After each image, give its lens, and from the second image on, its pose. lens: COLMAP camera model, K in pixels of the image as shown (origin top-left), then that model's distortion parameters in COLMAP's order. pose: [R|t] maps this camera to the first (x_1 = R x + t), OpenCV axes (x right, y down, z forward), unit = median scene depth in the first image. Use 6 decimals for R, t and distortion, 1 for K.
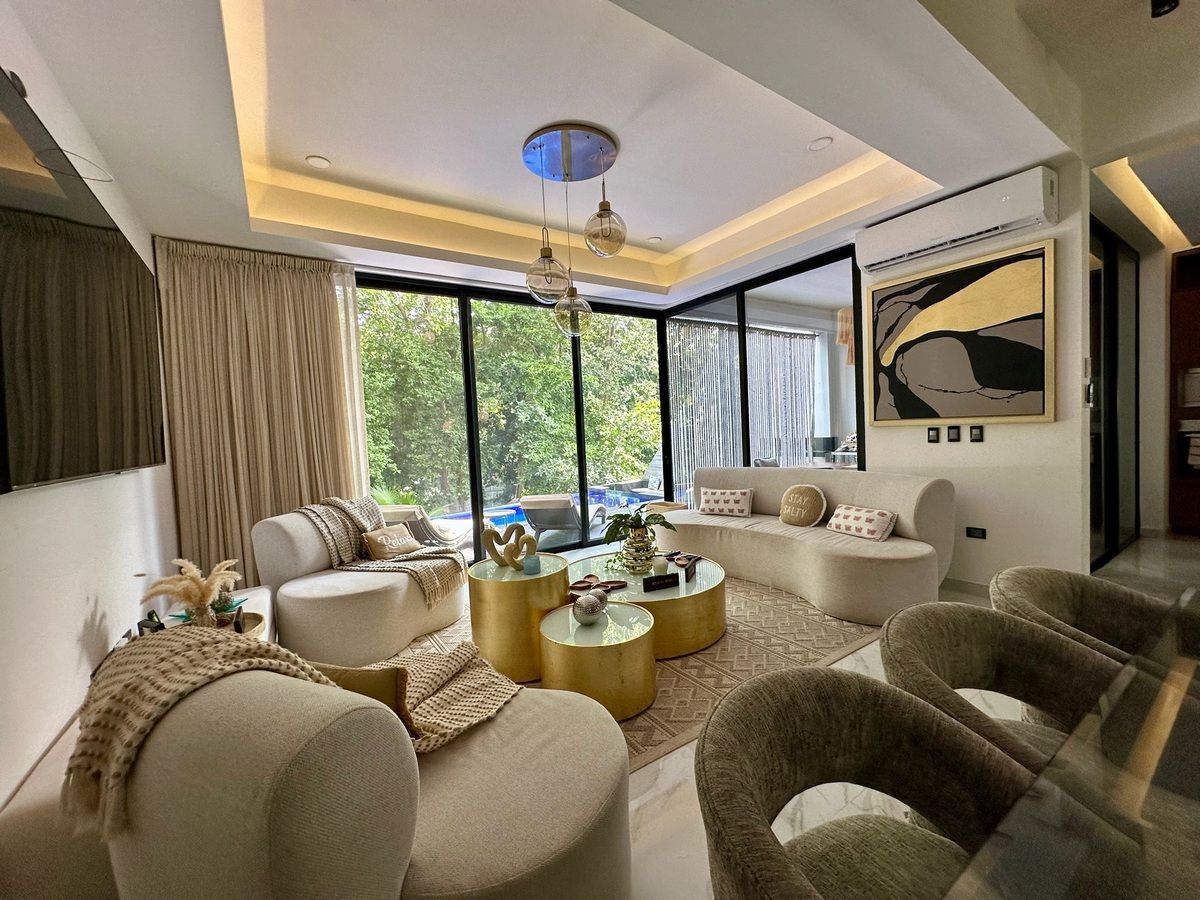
lens RADIAL K [[479.5, 0, 599.1], [0, 479.5, 449.2], [0, 0, 1]] dist [-0.003740, 0.001082]
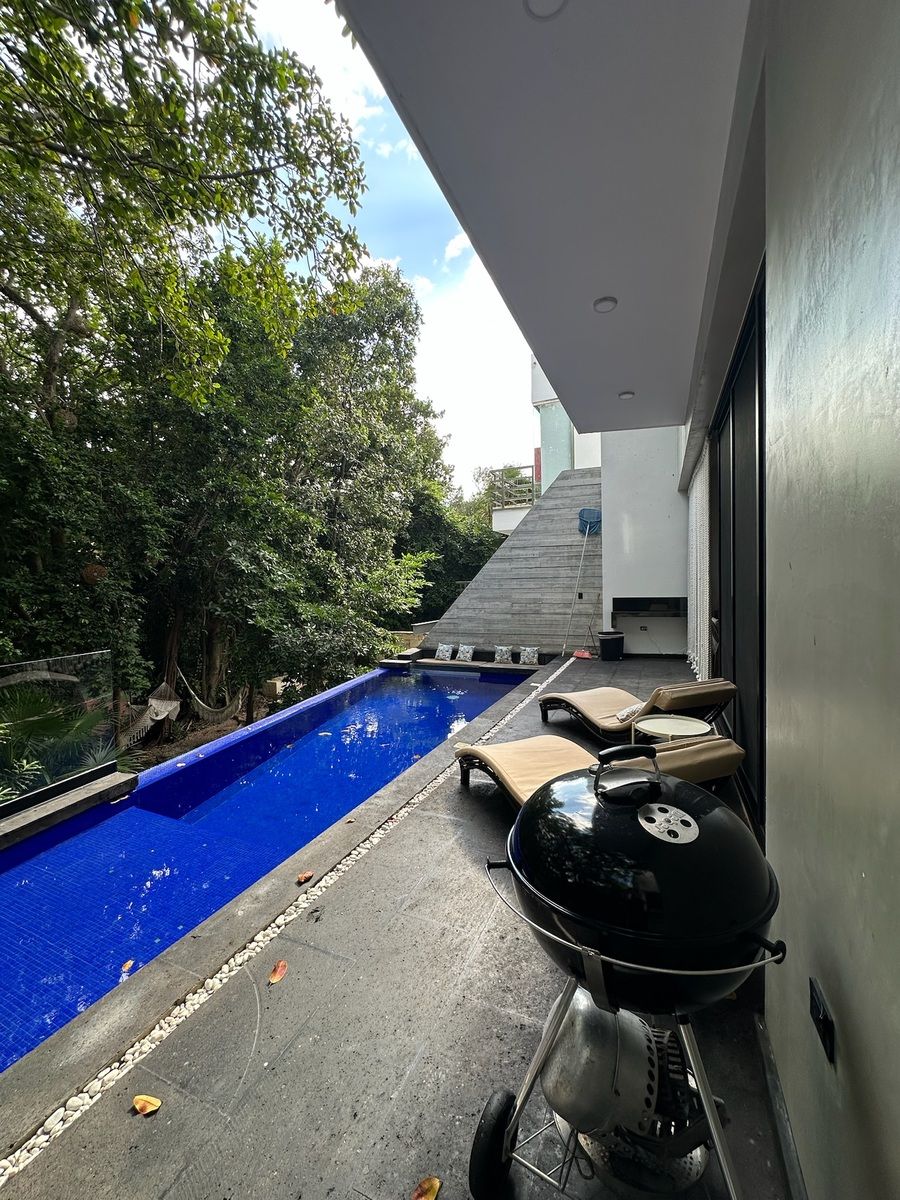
lens RADIAL K [[479.5, 0, 449.5], [0, 479.5, 602.4], [0, 0, 1]] dist [-0.003740, 0.001082]
pose [[0.844711, 0.010283, 0.535125, -1.069064], [0.001816, 0.999755, -0.022078, 0.013997], [-0.535220, 0.019621, 0.844485, 1.014934]]
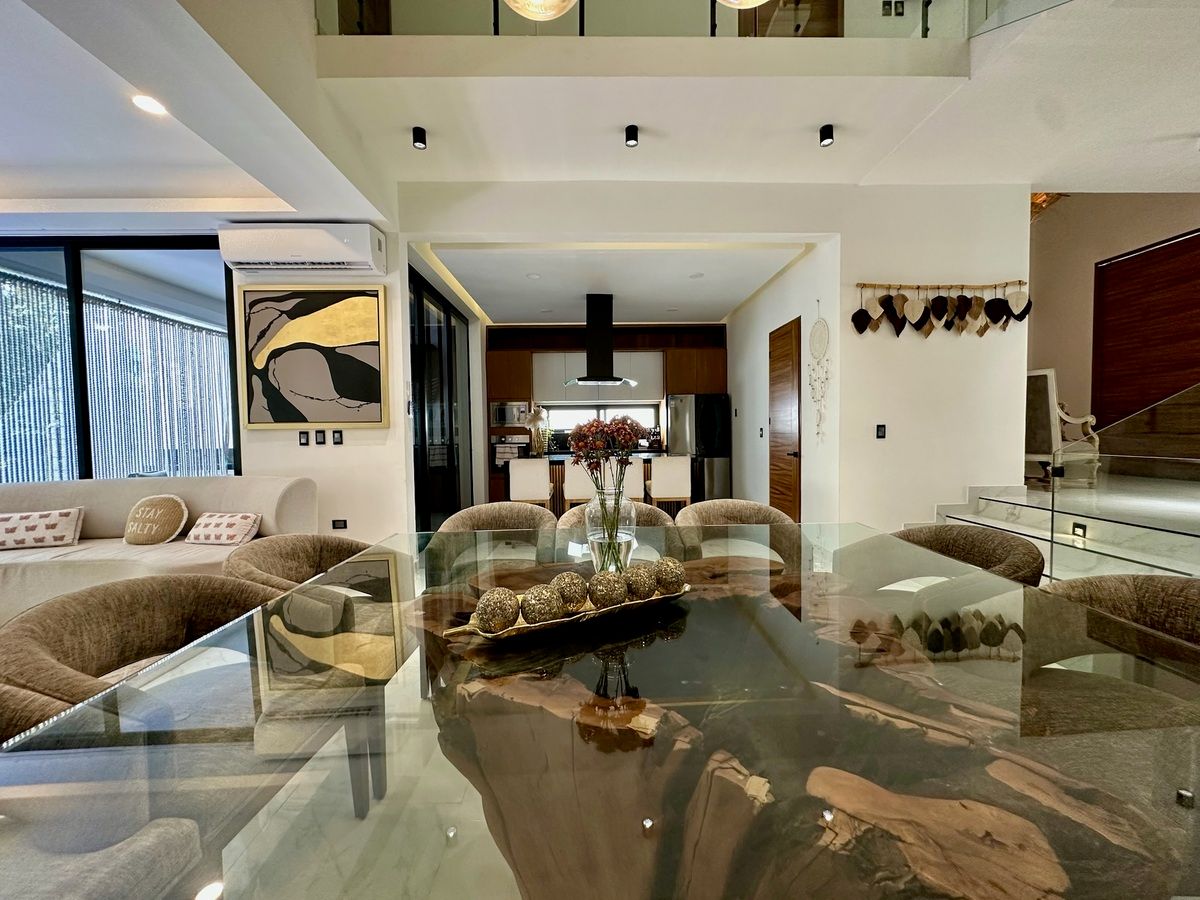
lens RADIAL K [[479.5, 0, 602.4], [0, 479.5, 452.0], [0, 0, 1]] dist [-0.003740, 0.001082]
pose [[0.532187, 0.003340, 0.846620, 0.145081], [0.024774, 0.999503, -0.019516, 0.038198], [-0.846264, 0.031360, 0.531839, -0.134923]]
